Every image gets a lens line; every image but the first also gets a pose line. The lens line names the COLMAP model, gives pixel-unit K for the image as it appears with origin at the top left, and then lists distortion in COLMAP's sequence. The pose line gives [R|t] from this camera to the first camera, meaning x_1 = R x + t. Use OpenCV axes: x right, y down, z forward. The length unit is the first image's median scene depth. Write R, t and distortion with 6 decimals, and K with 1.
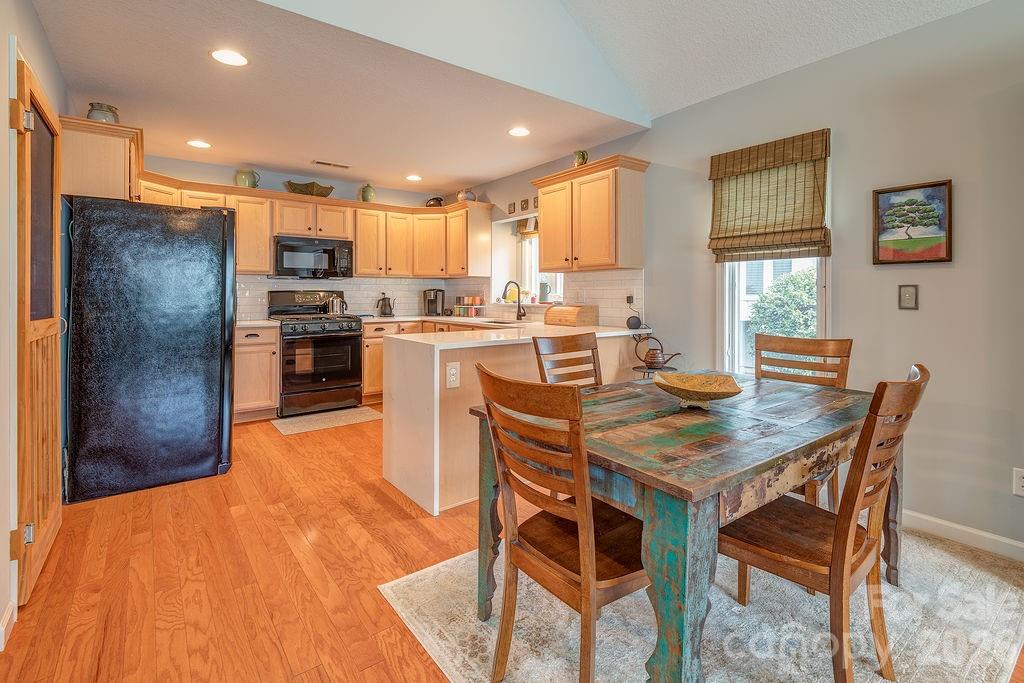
lens RADIAL K [[464.1, 0, 508.8], [0, 464.1, 296.2], [0, 0, 1]] dist [0.012535, -0.007579]
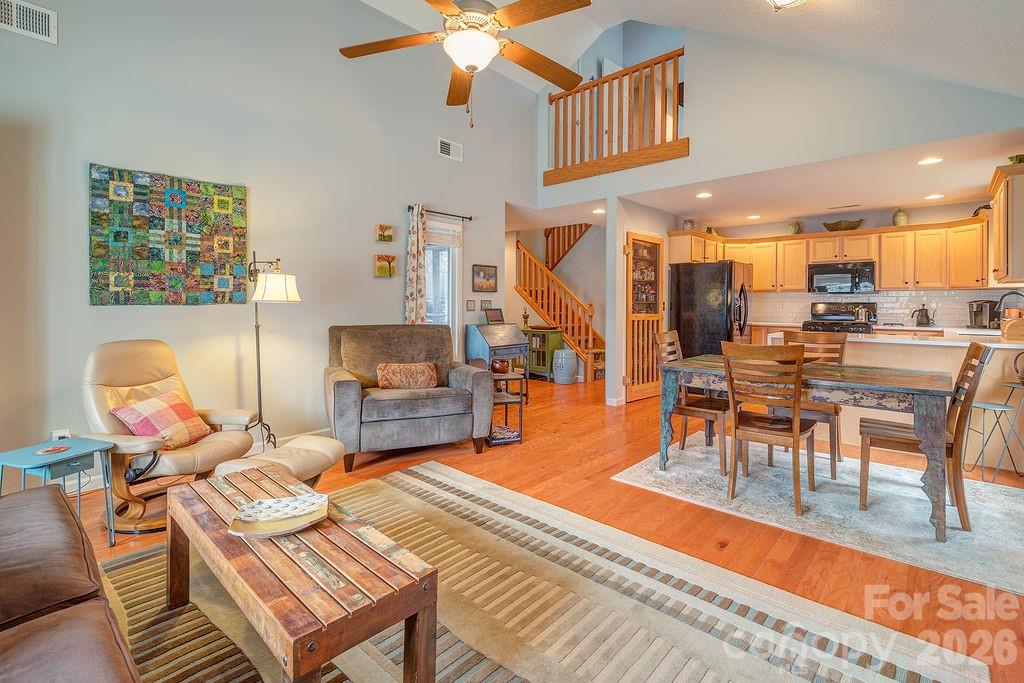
lens RADIAL K [[464.1, 0, 512.6], [0, 464.1, 312.3], [0, 0, 1]] dist [0.012535, -0.007579]
pose [[0.164189, 0.018735, -0.986251, 0.763787], [-0.007716, 0.999813, 0.017708, -0.000778], [0.986399, 0.004703, 0.164303, -0.136836]]
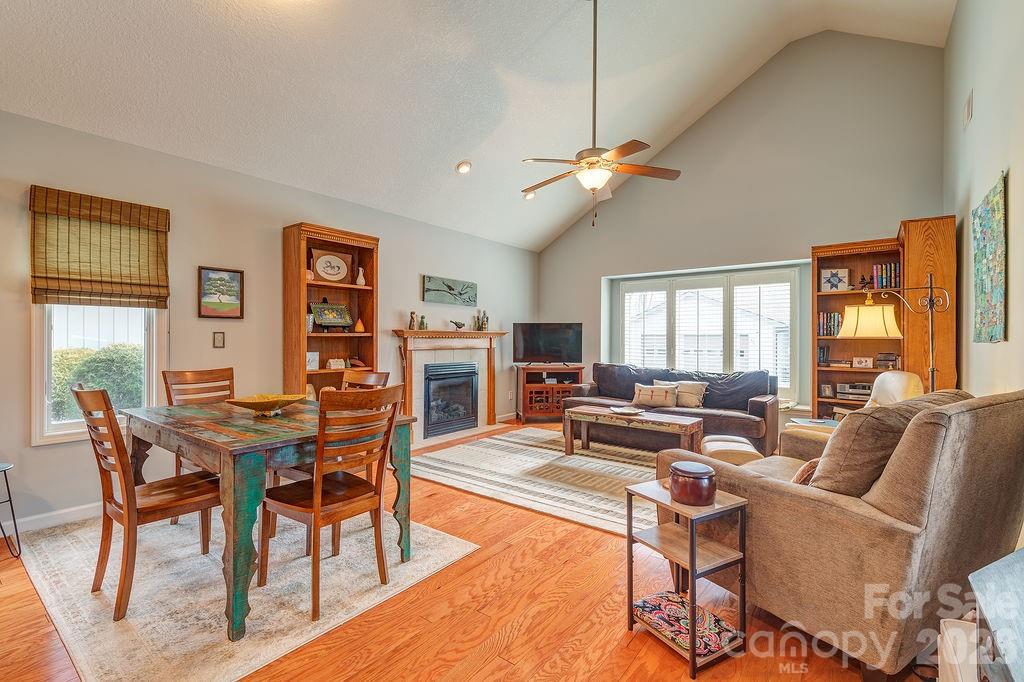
lens RADIAL K [[464.1, 0, 524.7], [0, 464.1, 332.2], [0, 0, 1]] dist [0.012535, -0.007579]
pose [[-0.287847, 0.007960, 0.957643, -0.478043], [0.001434, 0.999968, -0.007881, -0.005166], [-0.957675, -0.000896, -0.287850, 0.242765]]
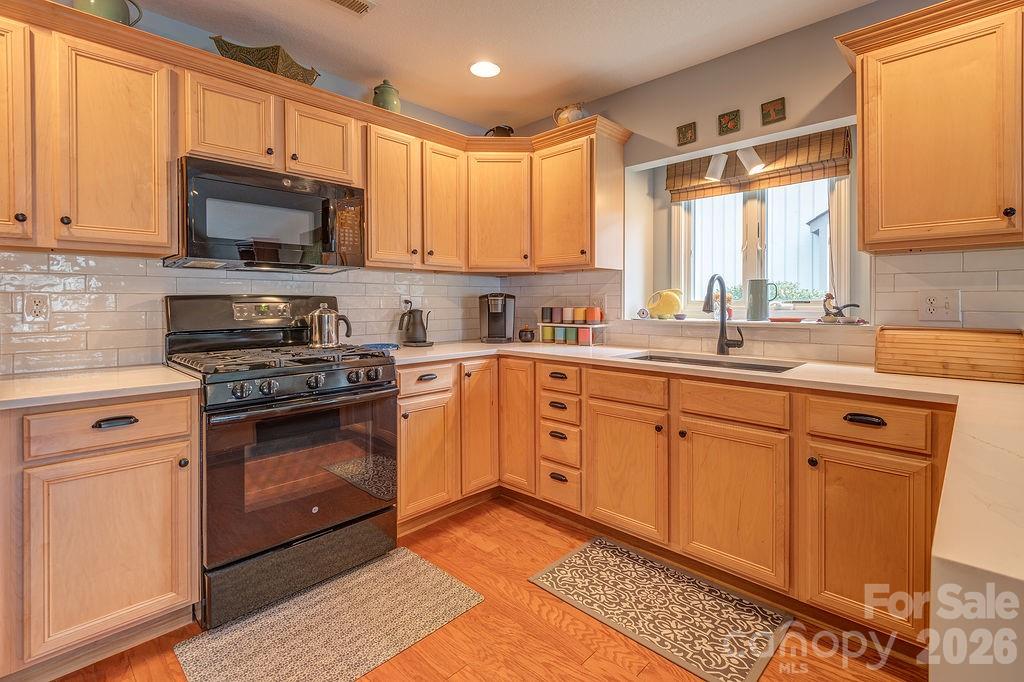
lens RADIAL K [[464.1, 0, 507.8], [0, 464.1, 308.4], [0, 0, 1]] dist [0.012535, -0.007579]
pose [[0.988447, -0.003727, 0.151518, -0.284742], [0.002531, 0.999964, 0.008087, -0.002394], [-0.151543, -0.007611, 0.988421, 0.555566]]
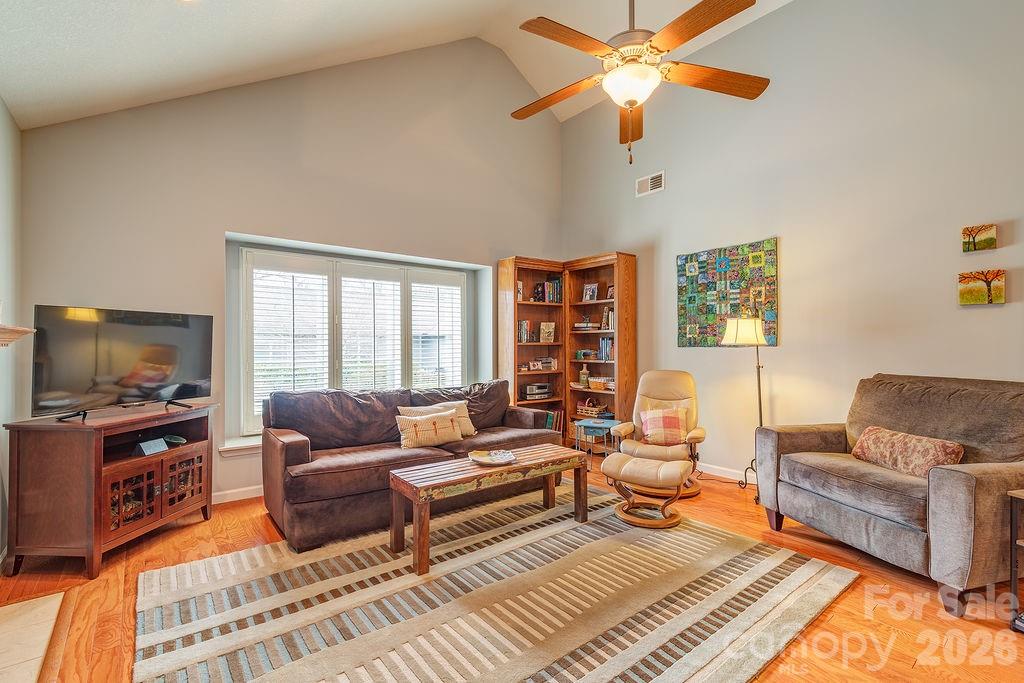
lens RADIAL K [[464.1, 0, 518.7], [0, 464.1, 342.3], [0, 0, 1]] dist [0.012535, -0.007579]
pose [[-0.999613, -0.000281, -0.027833, 0.390897], [-0.000330, 0.999998, 0.001767, -0.006357], [0.027832, 0.001776, -0.999611, 0.390781]]
